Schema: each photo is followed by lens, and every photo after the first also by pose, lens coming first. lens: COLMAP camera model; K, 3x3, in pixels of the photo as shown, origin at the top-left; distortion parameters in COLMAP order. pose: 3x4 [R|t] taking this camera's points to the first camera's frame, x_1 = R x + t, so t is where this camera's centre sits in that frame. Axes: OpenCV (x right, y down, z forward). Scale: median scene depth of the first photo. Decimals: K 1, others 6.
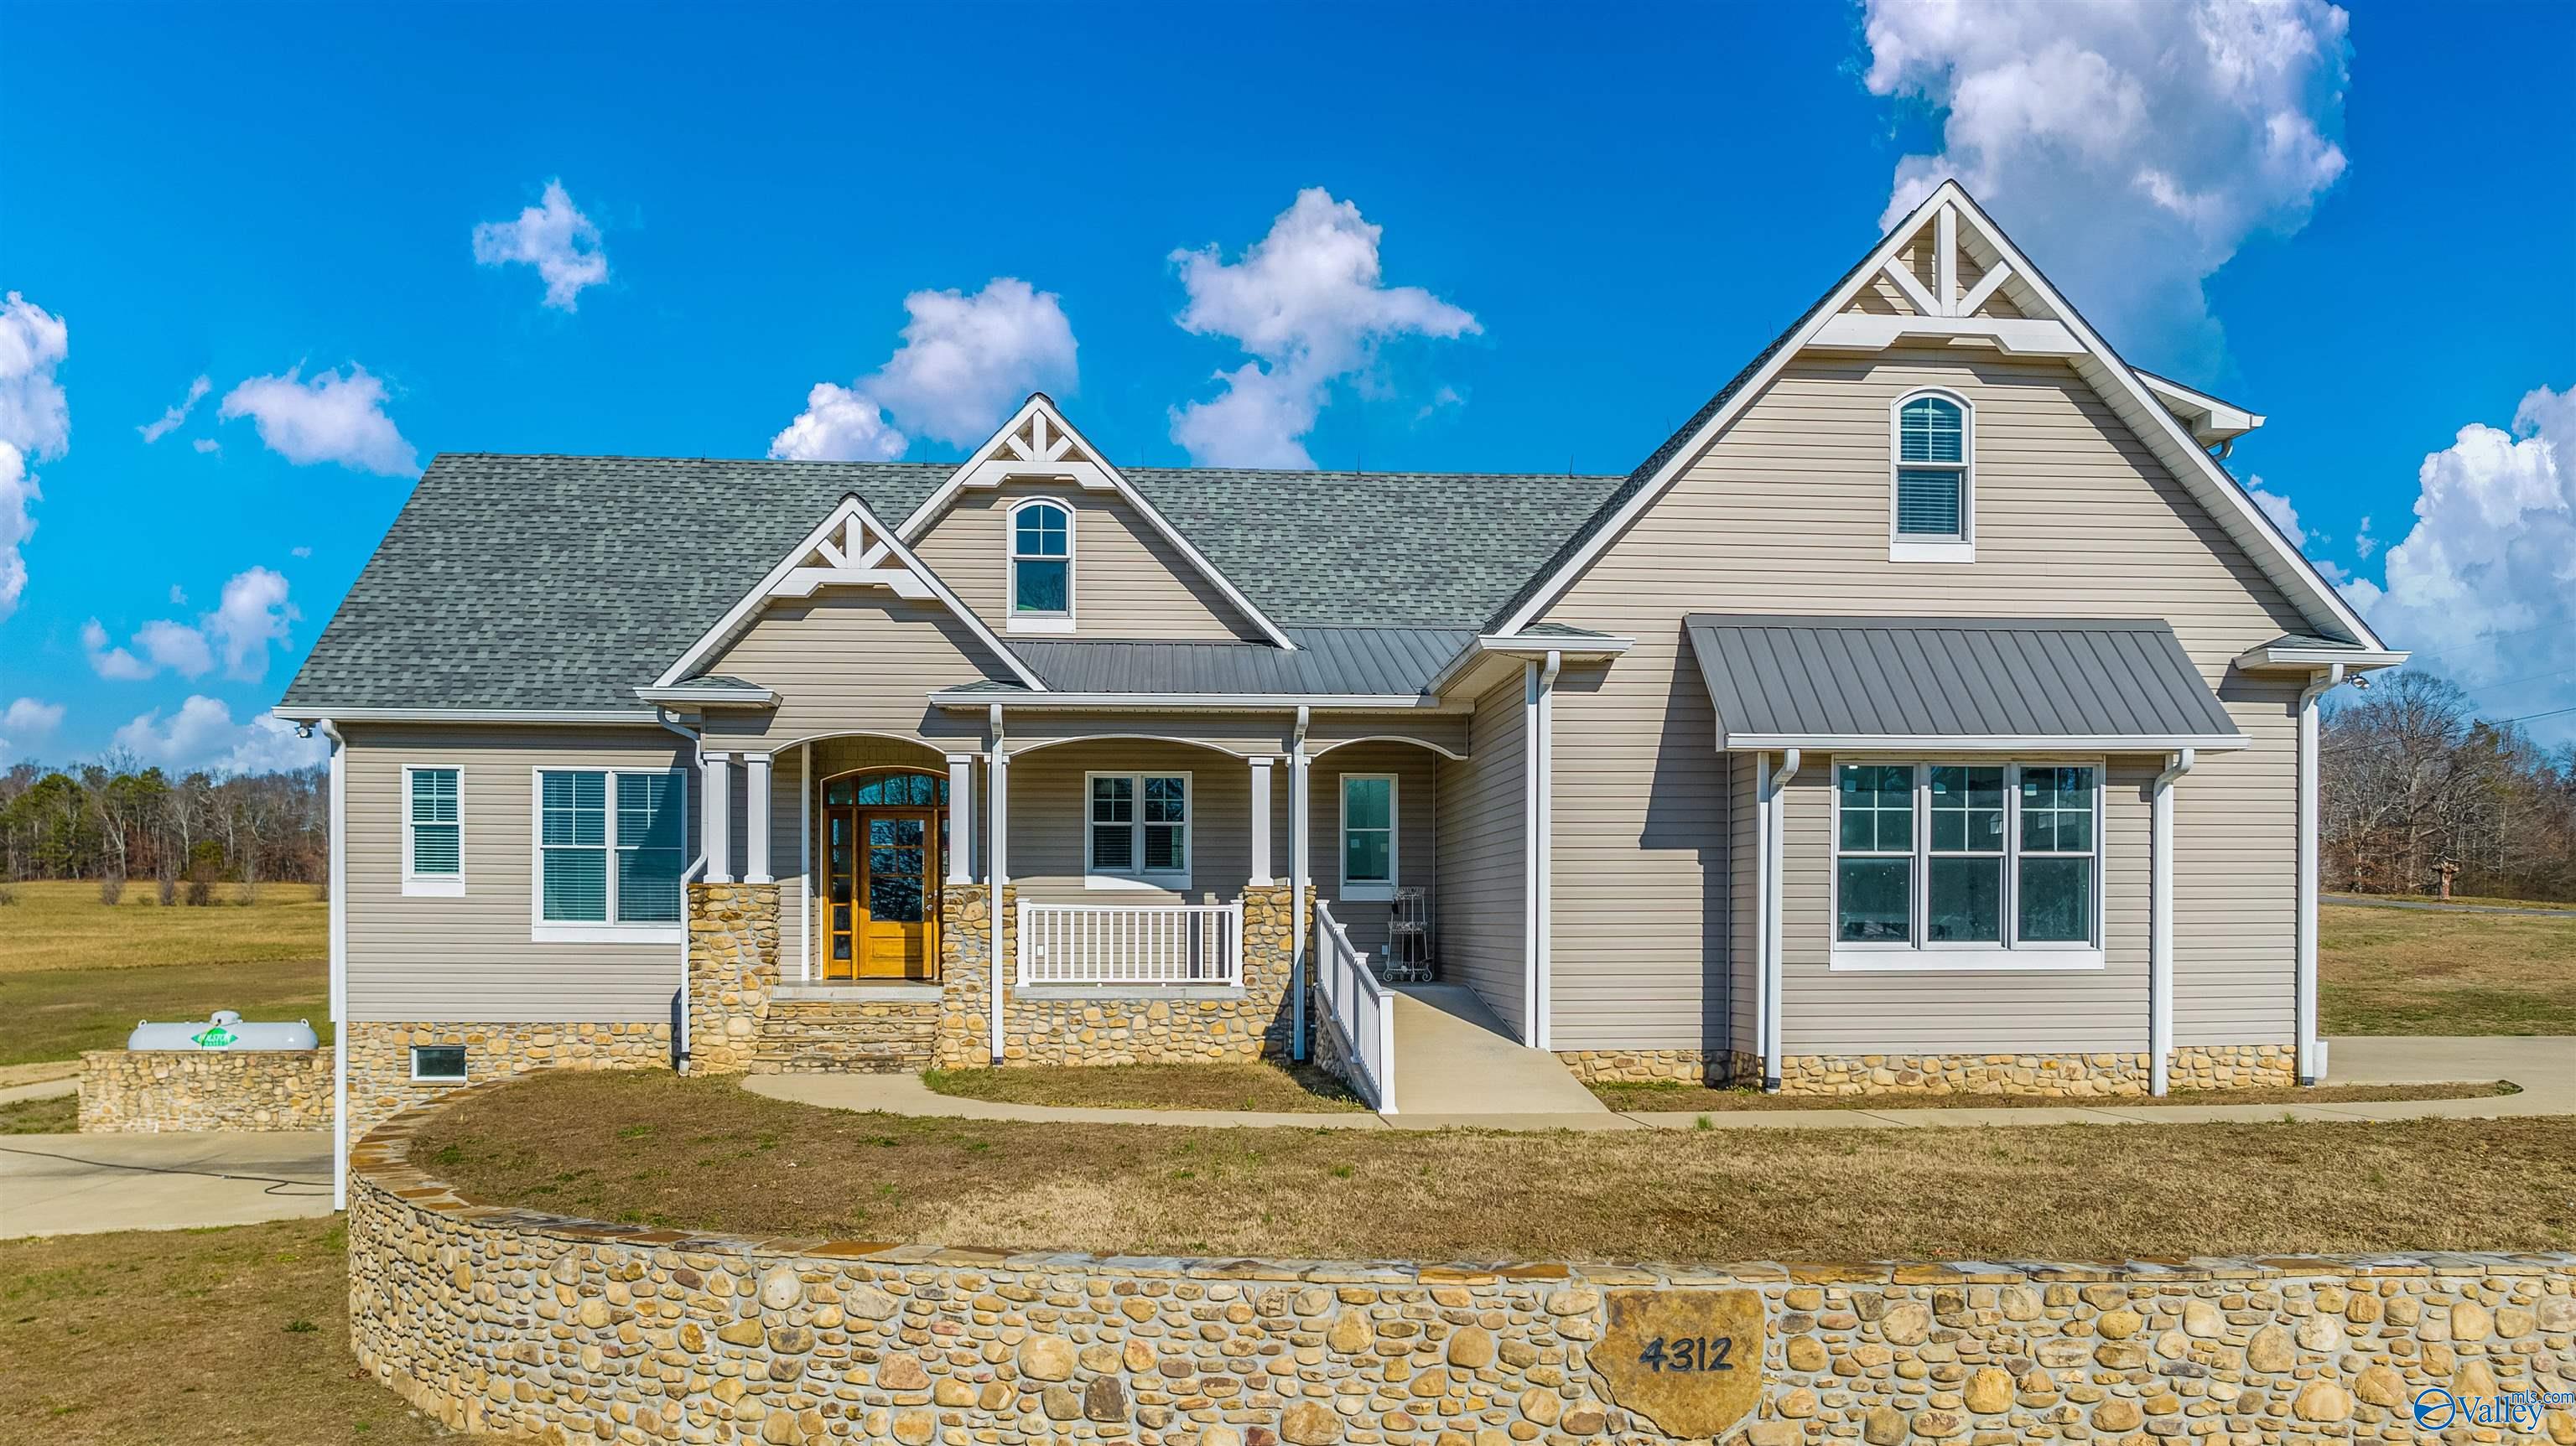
lens RADIAL K [[1881.2, 0, 1292.1], [0, 1881.2, 959.1], [0, 0, 1]] dist [-0.027700, 0.018706]
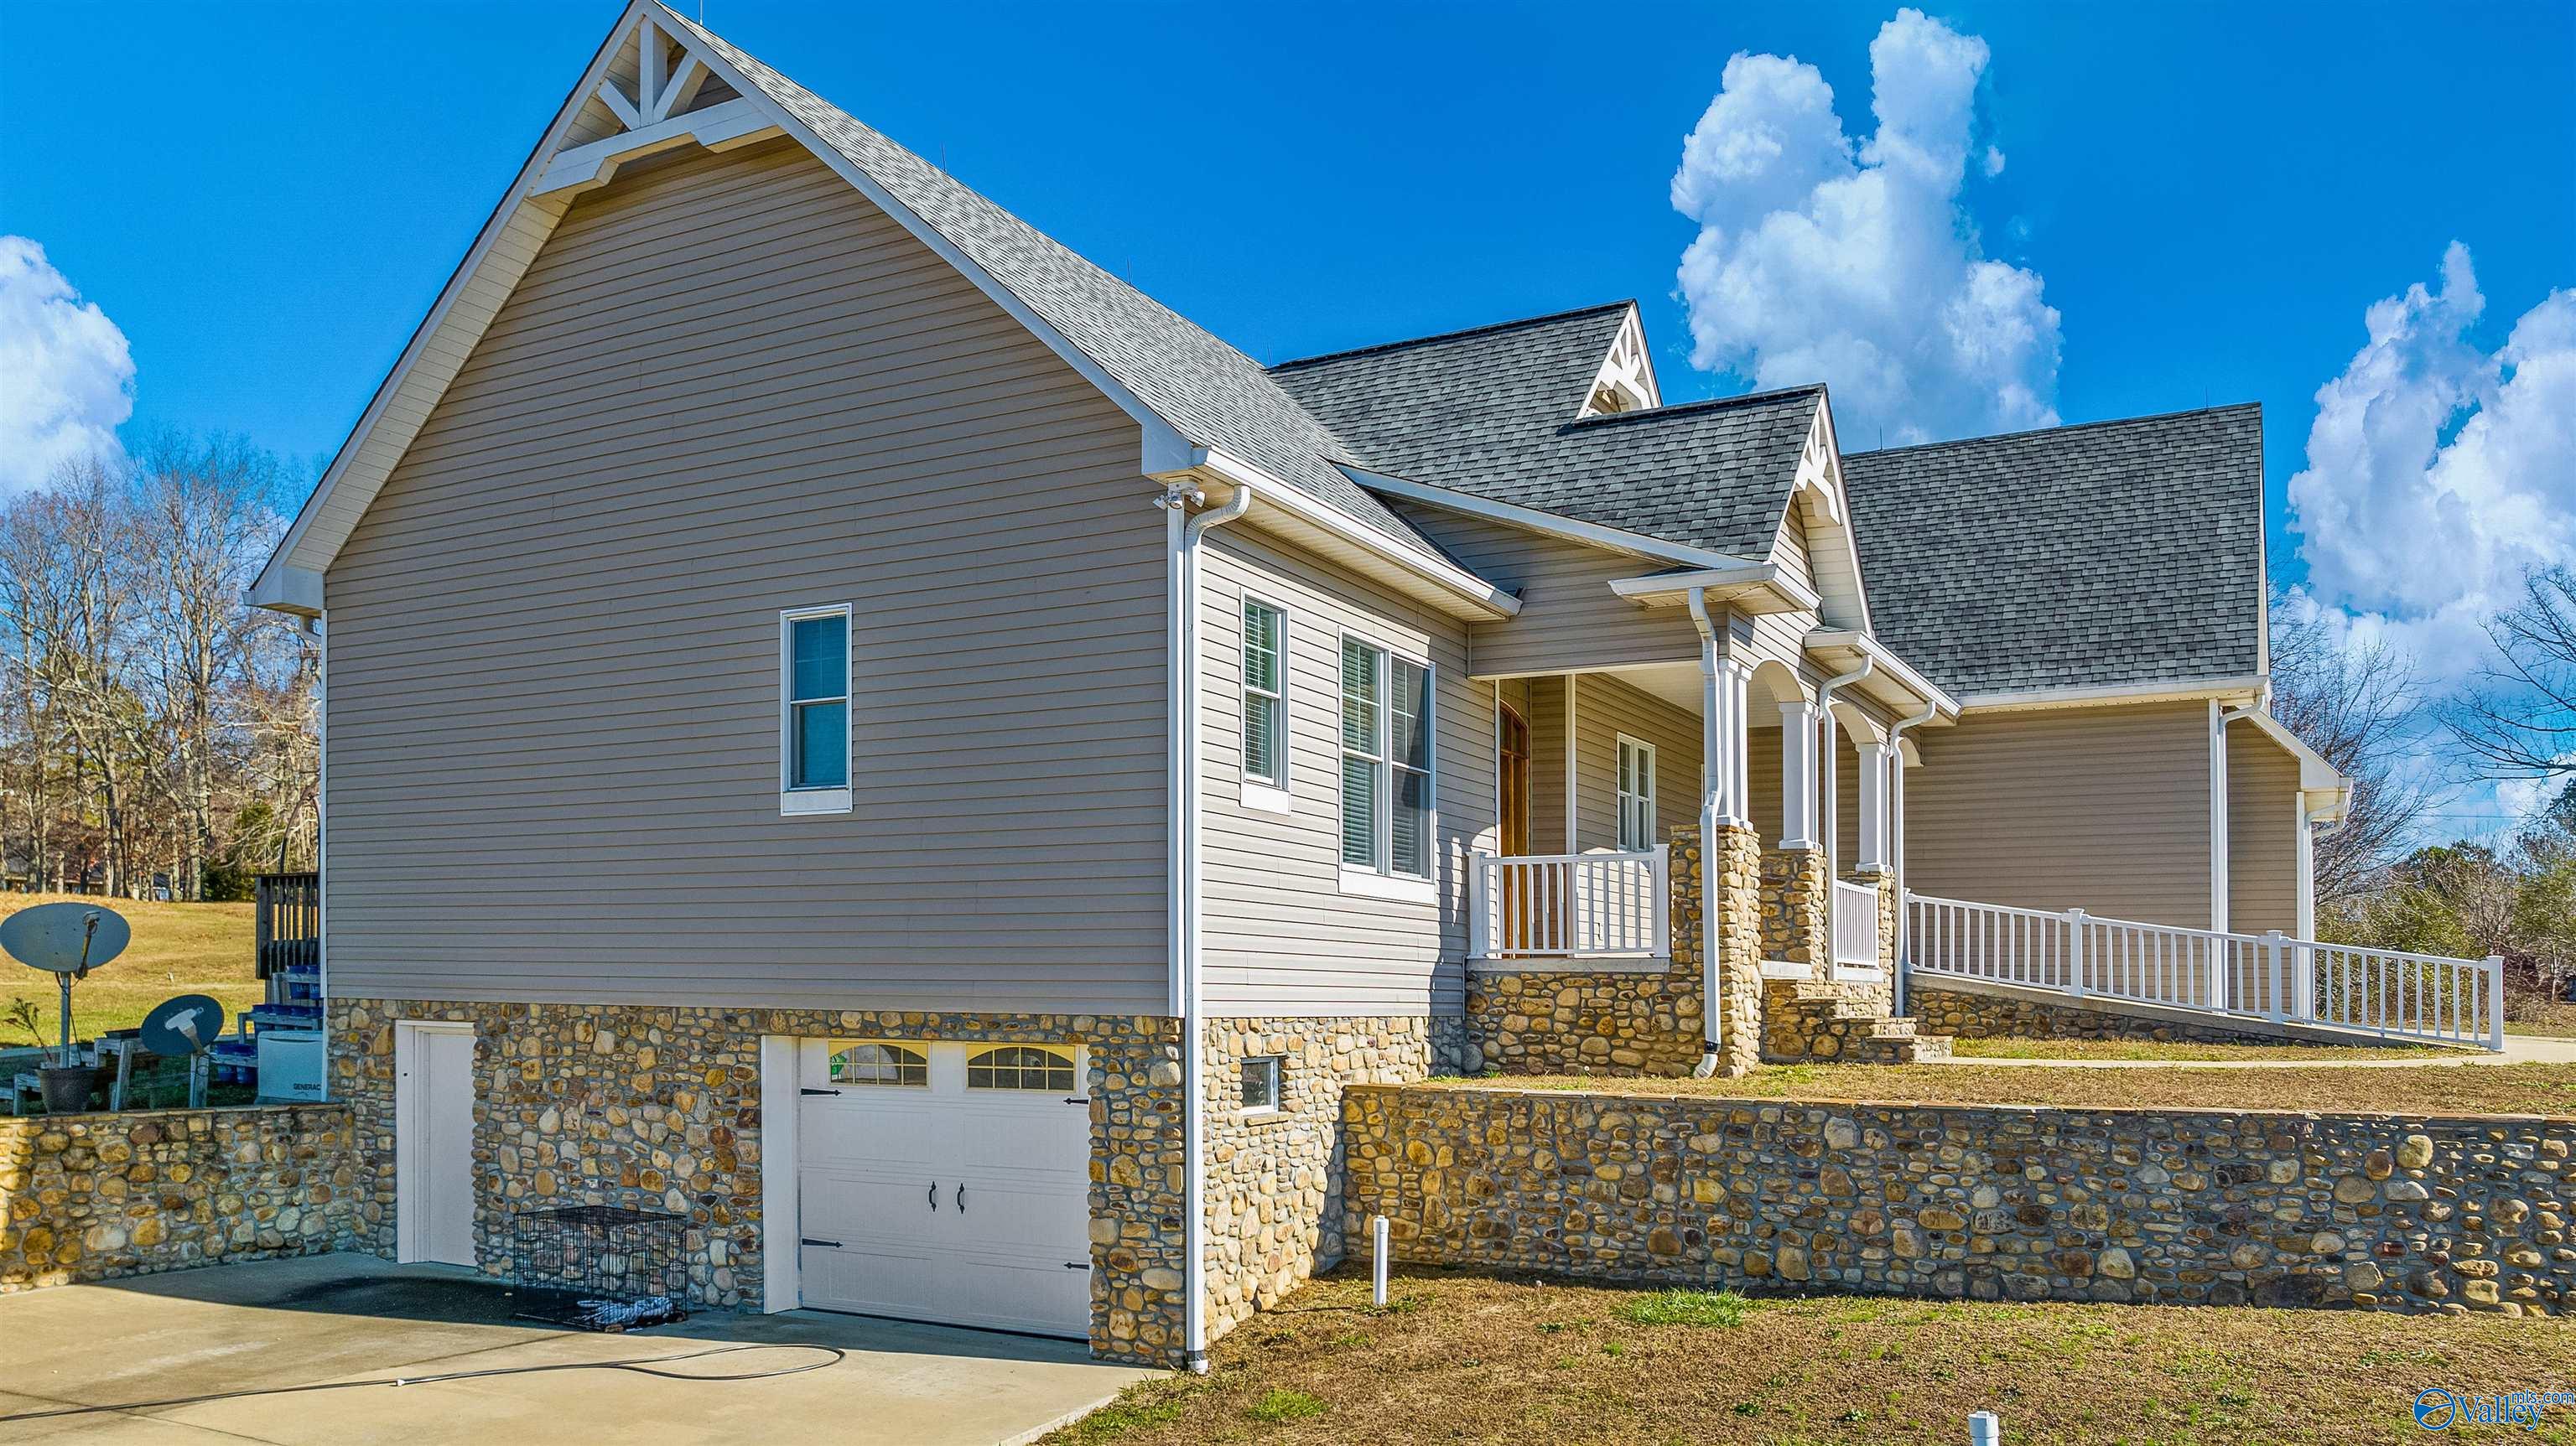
lens RADIAL K [[1881.2, 0, 1266.9], [0, 1881.2, 1009.4], [0, 0, 1]] dist [-0.027700, 0.018706]
pose [[0.541891, -0.003386, 0.840442, -1.068232], [0.004610, 0.999989, 0.001056, 0.034035], [-0.840436, 0.003303, 0.541900, 0.735116]]
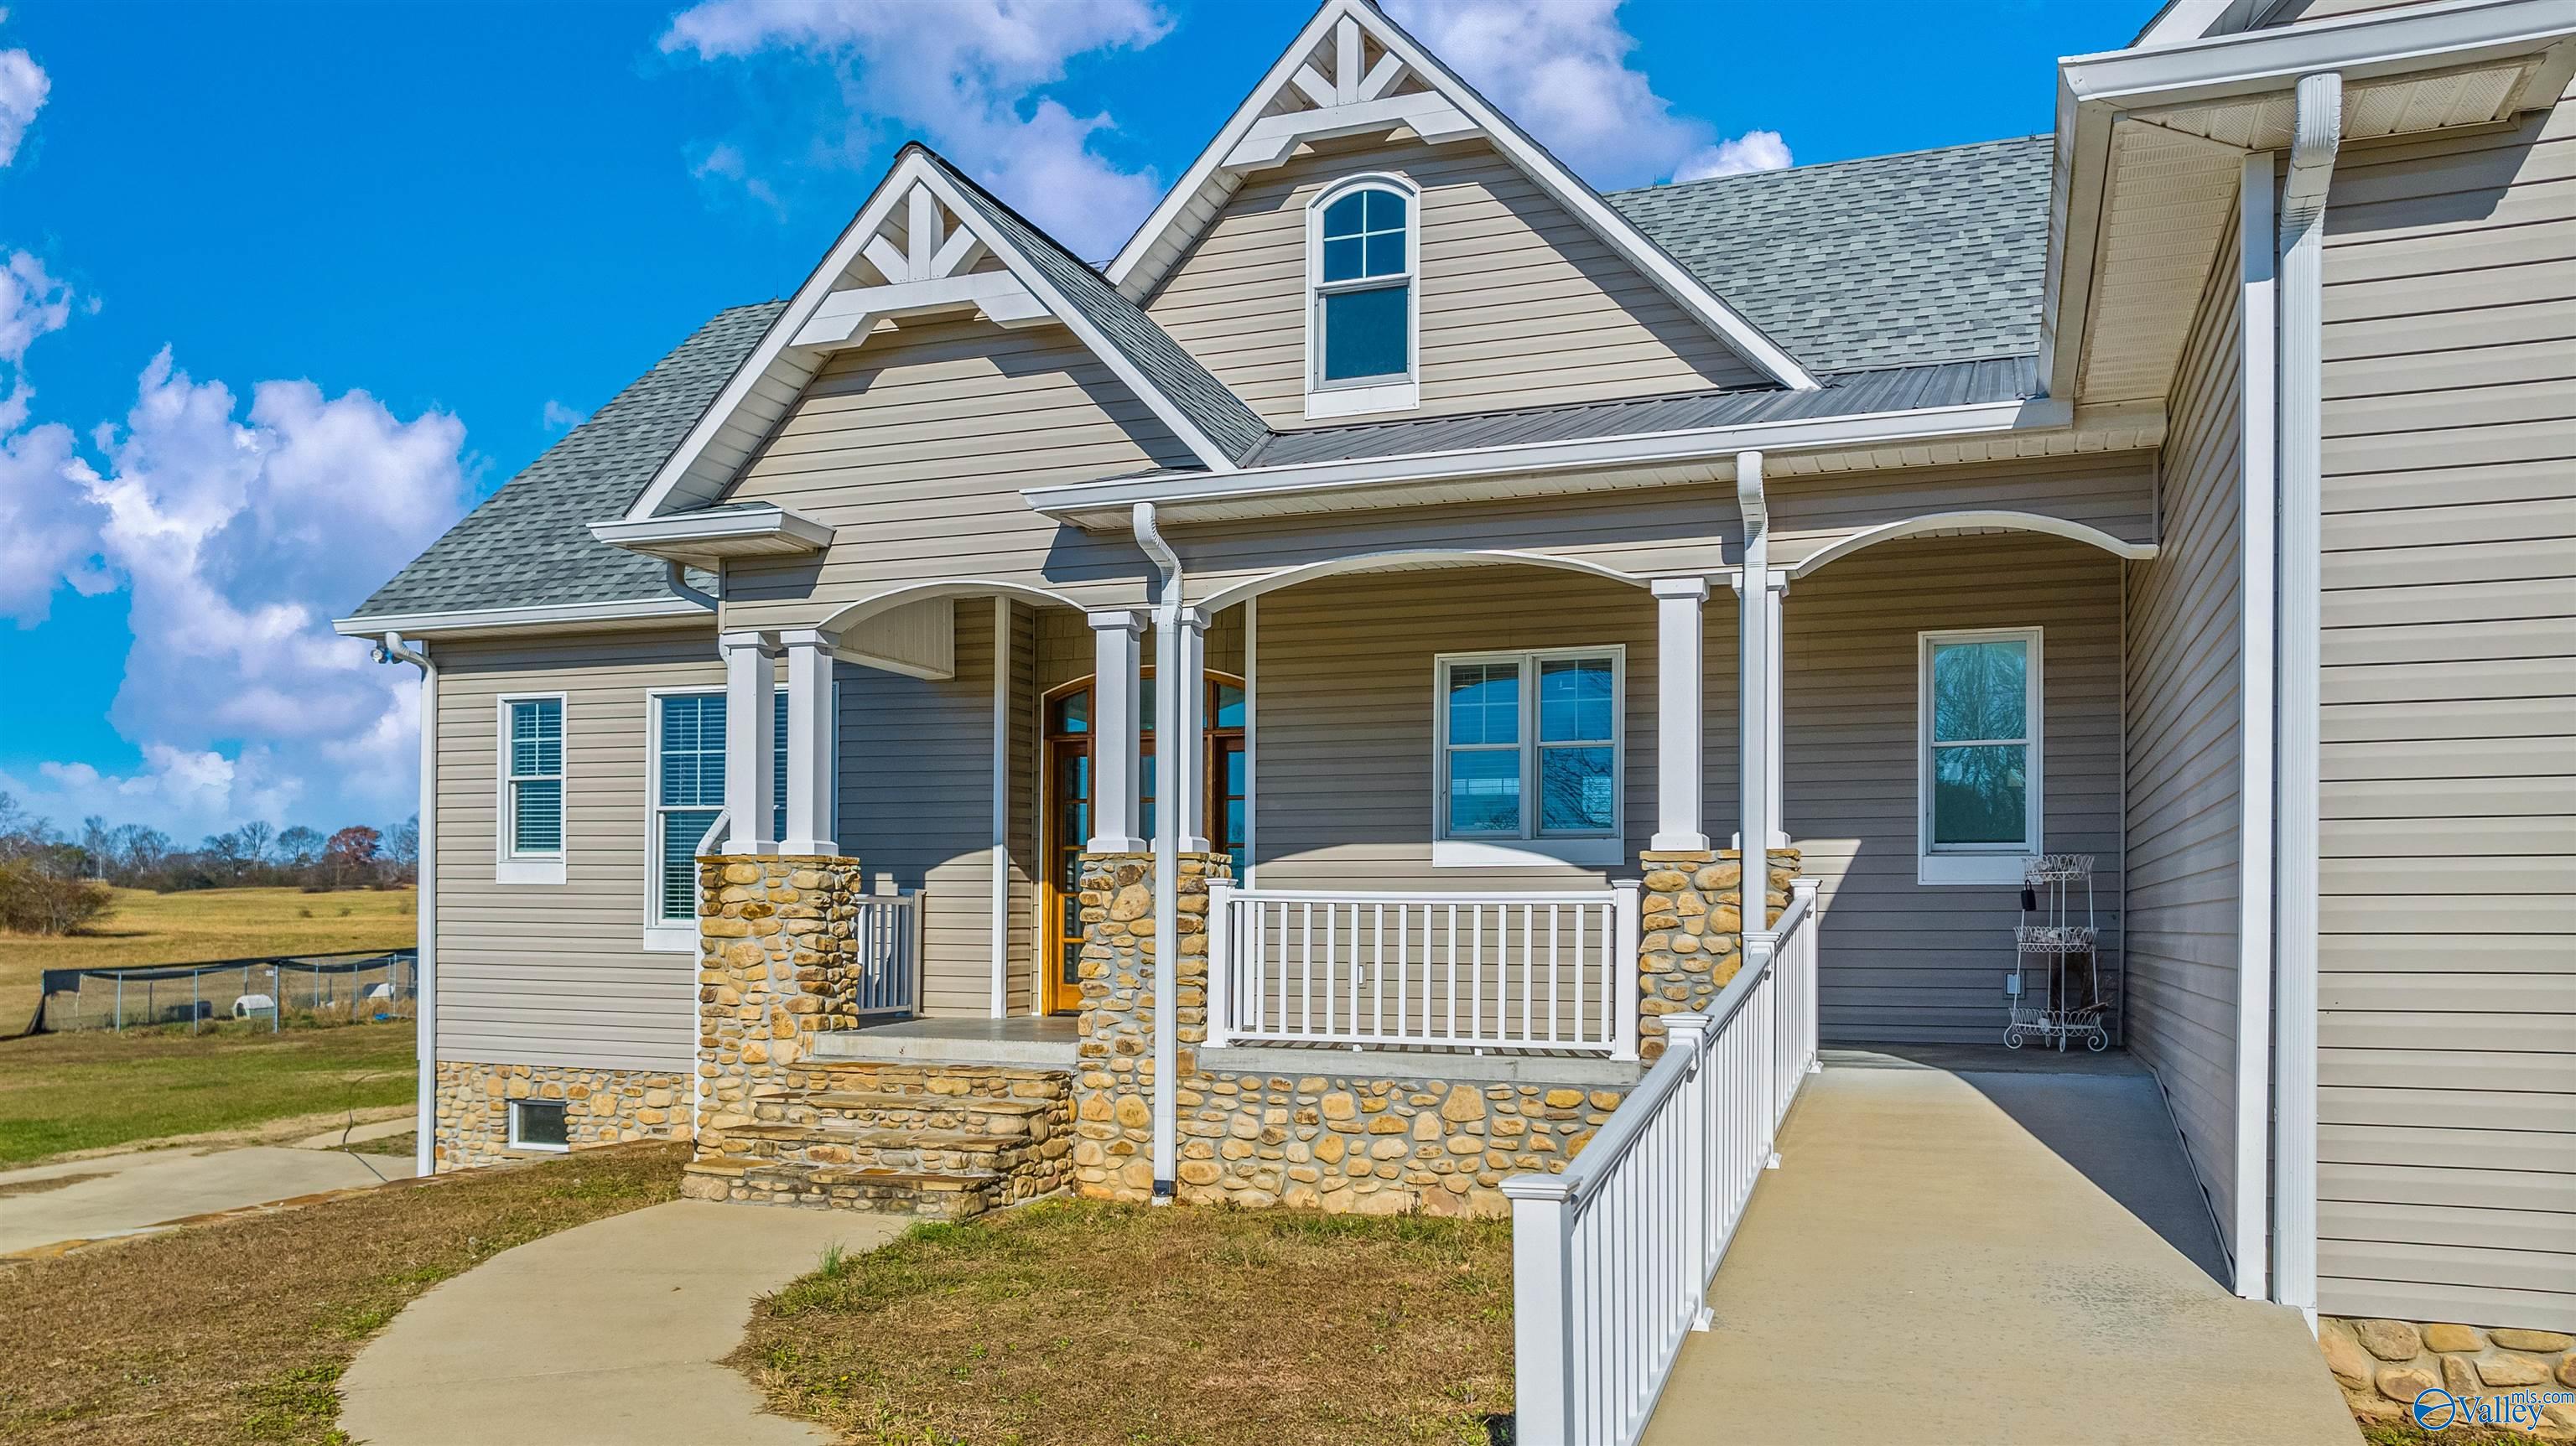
lens RADIAL K [[1881.2, 0, 1286.6], [0, 1881.2, 932.1], [0, 0, 1]] dist [-0.027700, 0.018706]
pose [[0.906289, 0.006894, -0.422602, 0.096265], [-0.013933, 0.999811, -0.013569, -0.010609], [0.422428, 0.018185, 0.906214, 0.537568]]
